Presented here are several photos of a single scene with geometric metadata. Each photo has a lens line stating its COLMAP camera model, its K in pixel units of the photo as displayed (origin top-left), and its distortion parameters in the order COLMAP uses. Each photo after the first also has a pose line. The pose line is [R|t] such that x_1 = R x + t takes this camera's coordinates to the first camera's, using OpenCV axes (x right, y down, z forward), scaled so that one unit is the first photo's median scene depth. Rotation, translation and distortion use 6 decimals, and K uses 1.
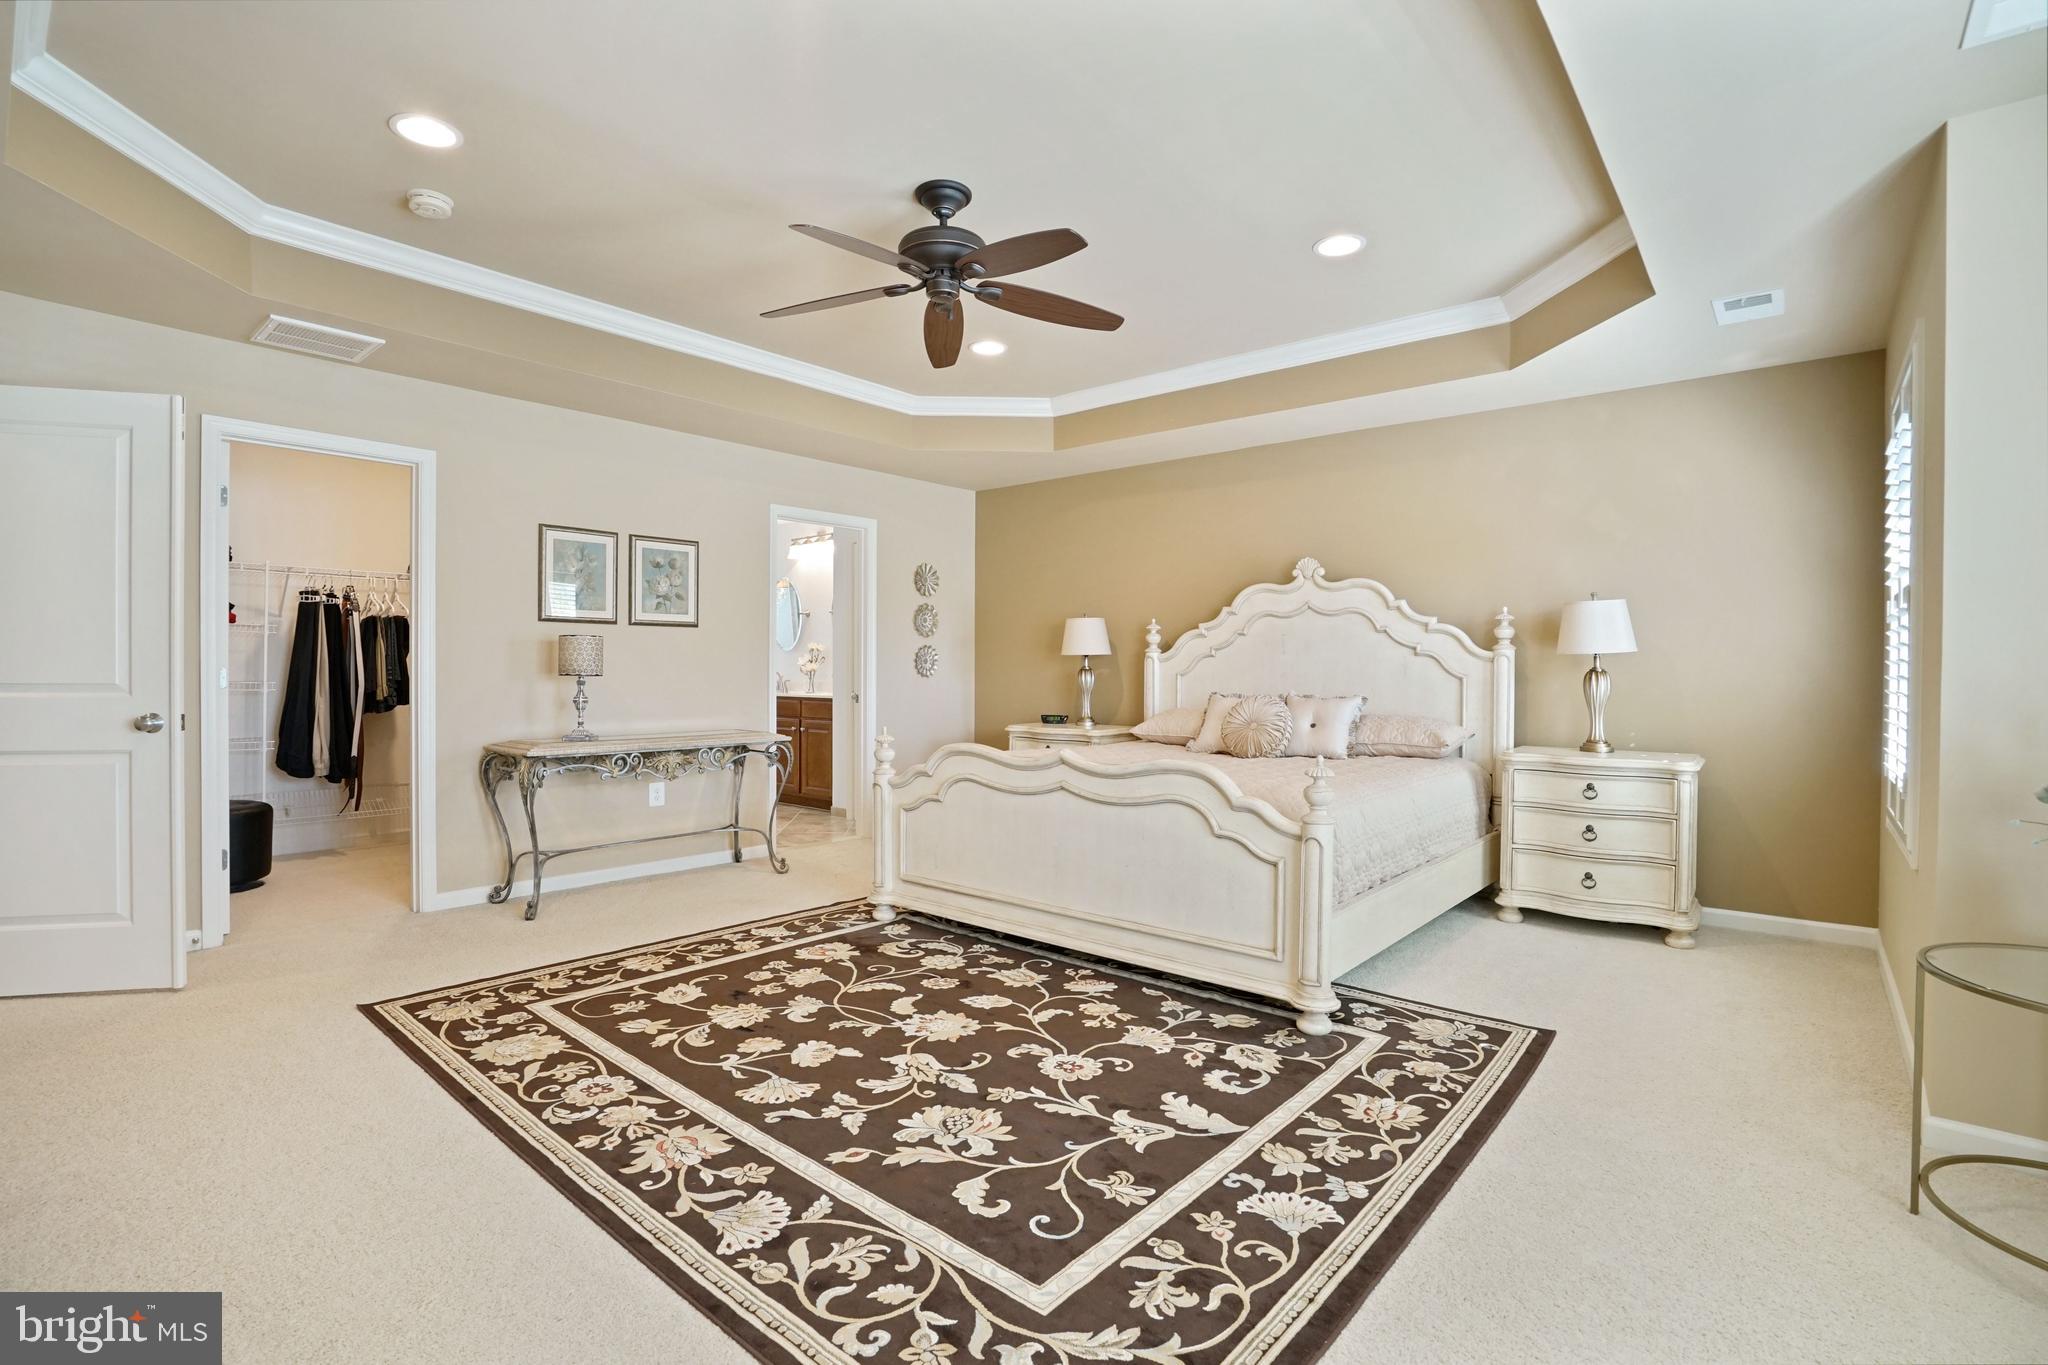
lens RADIAL K [[946.8, 0, 1011.2], [0, 946.8, 682.0], [0, 0, 1]] dist [-0.054875, 0.018296]
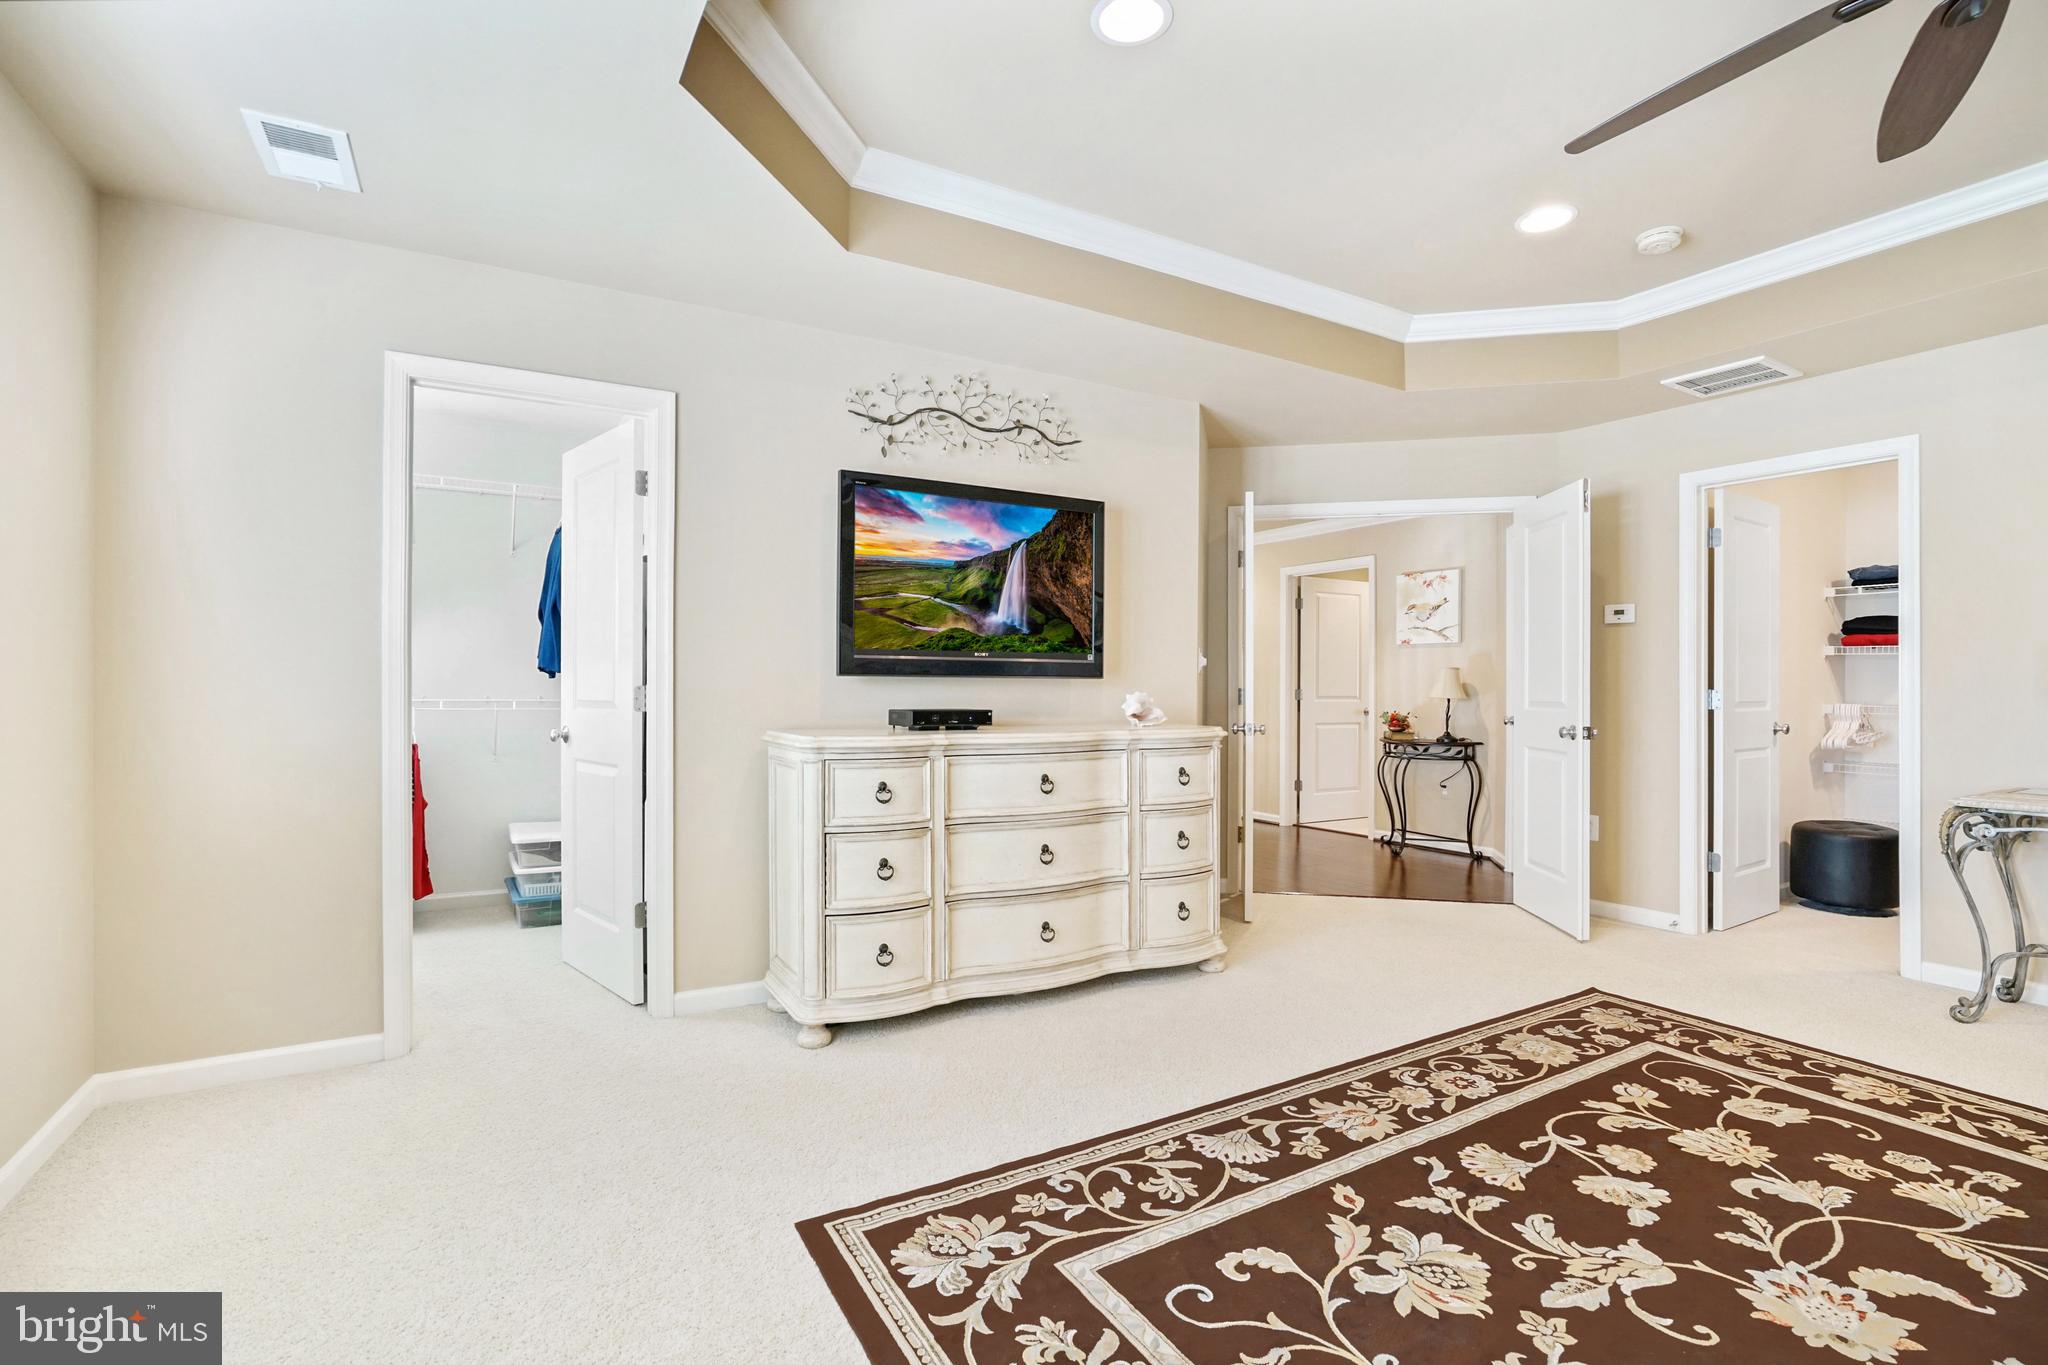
lens RADIAL K [[946.8, 0, 1024.1], [0, 946.8, 668.4], [0, 0, 1]] dist [-0.054875, 0.018296]
pose [[-0.322597, -0.029398, -0.946080, 0.632030], [-0.016680, 0.999539, -0.025372, -0.000035], [0.946389, 0.007596, -0.322939, 0.745284]]
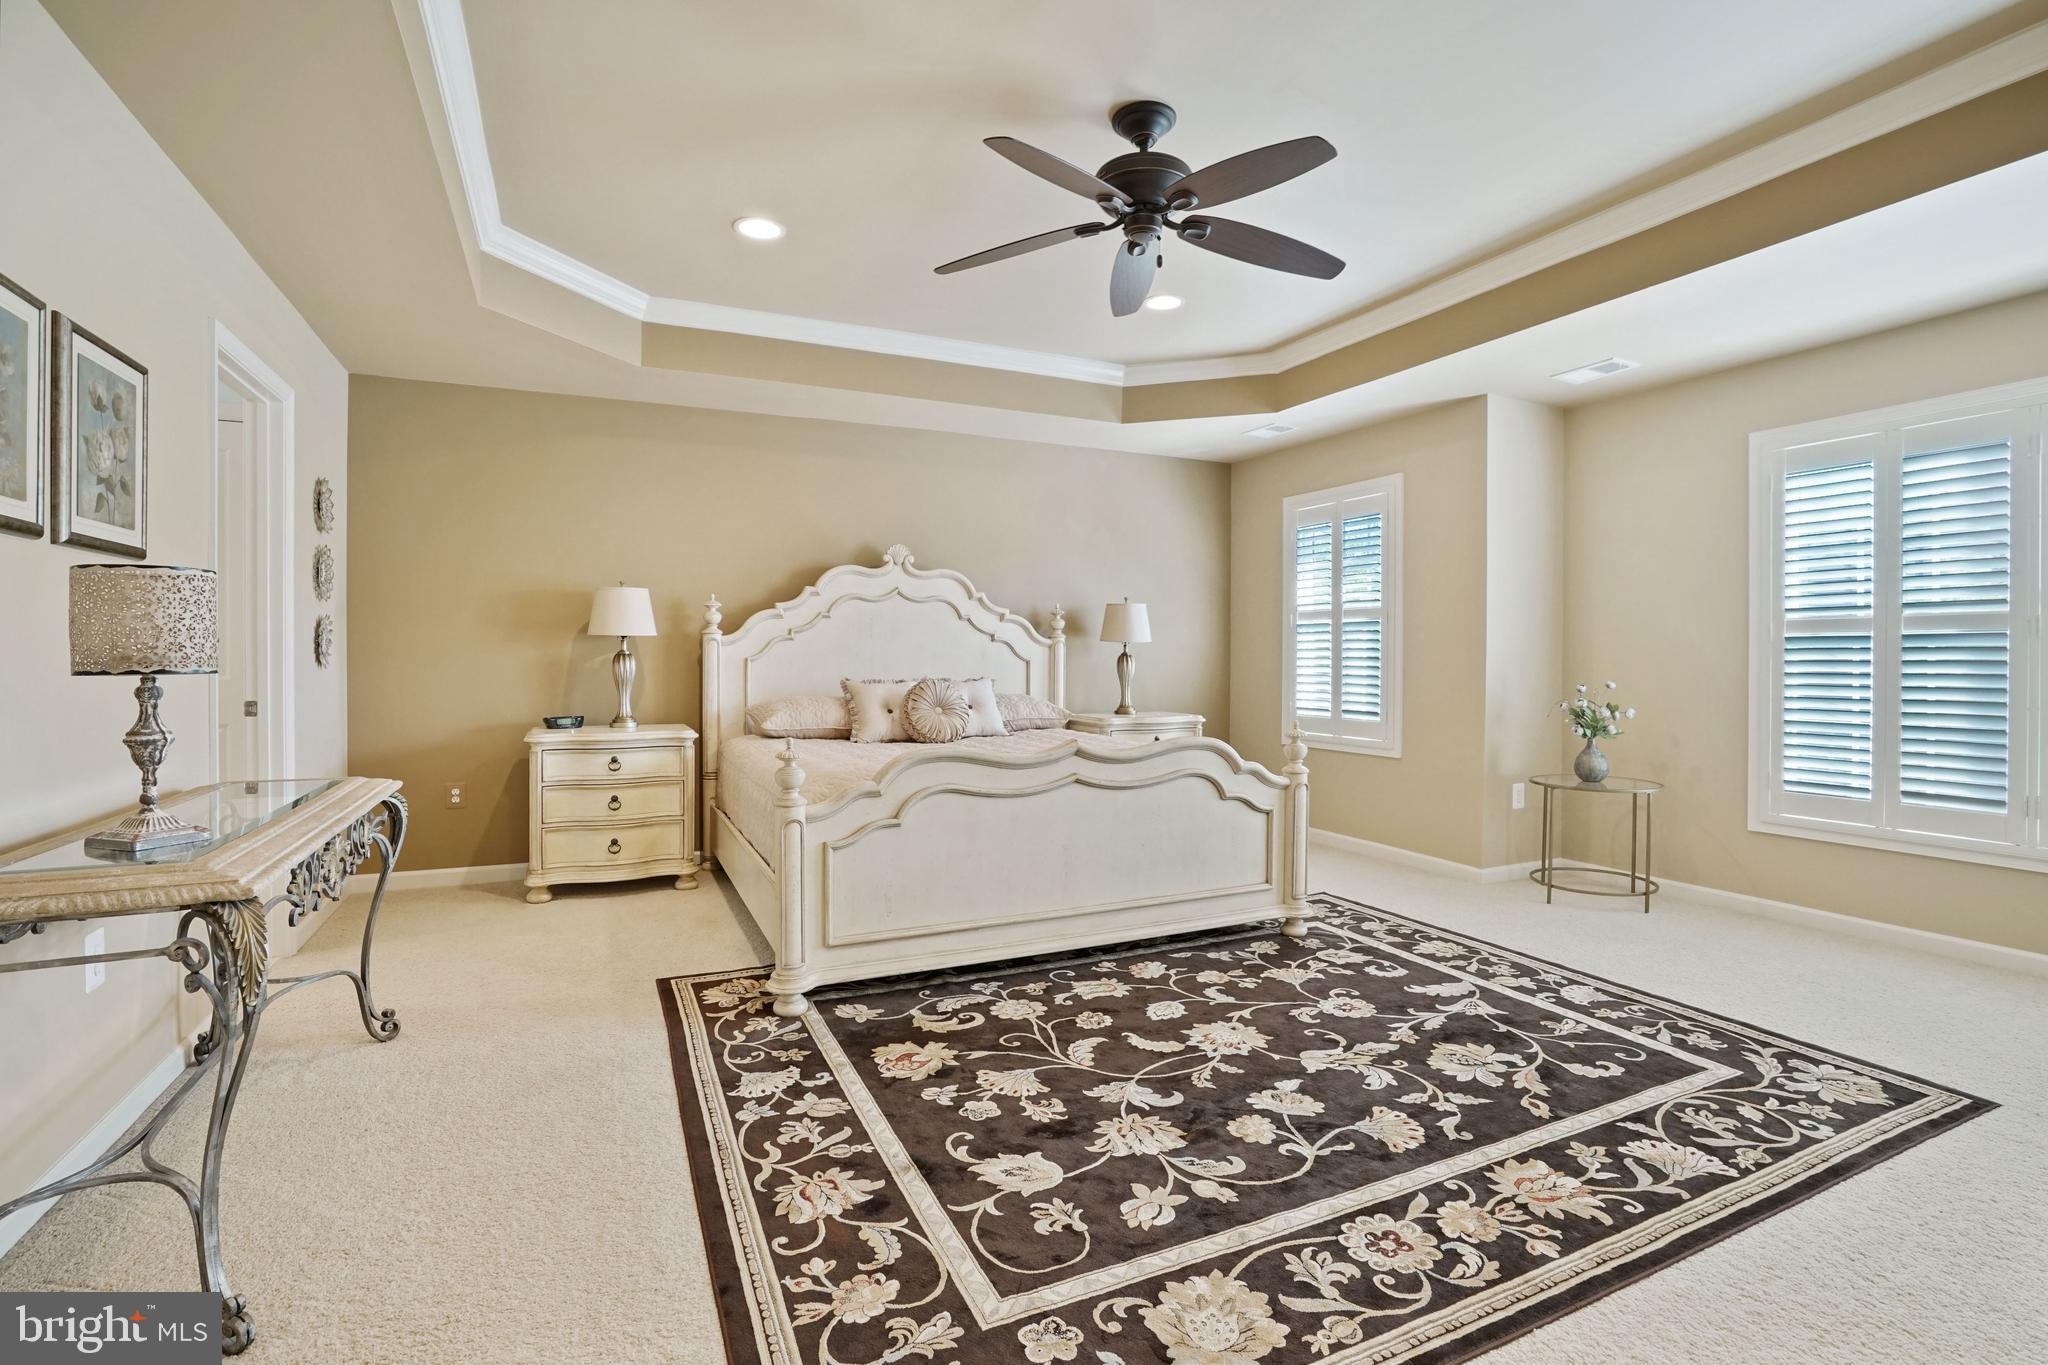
lens RADIAL K [[946.8, 0, 1038.9], [0, 946.8, 667.8], [0, 0, 1]] dist [-0.054875, 0.018296]
pose [[0.399396, -0.014971, 0.916656, -1.032099], [0.012848, 0.999860, 0.010732, -0.013460], [-0.916688, 0.007491, 0.399532, 0.826000]]
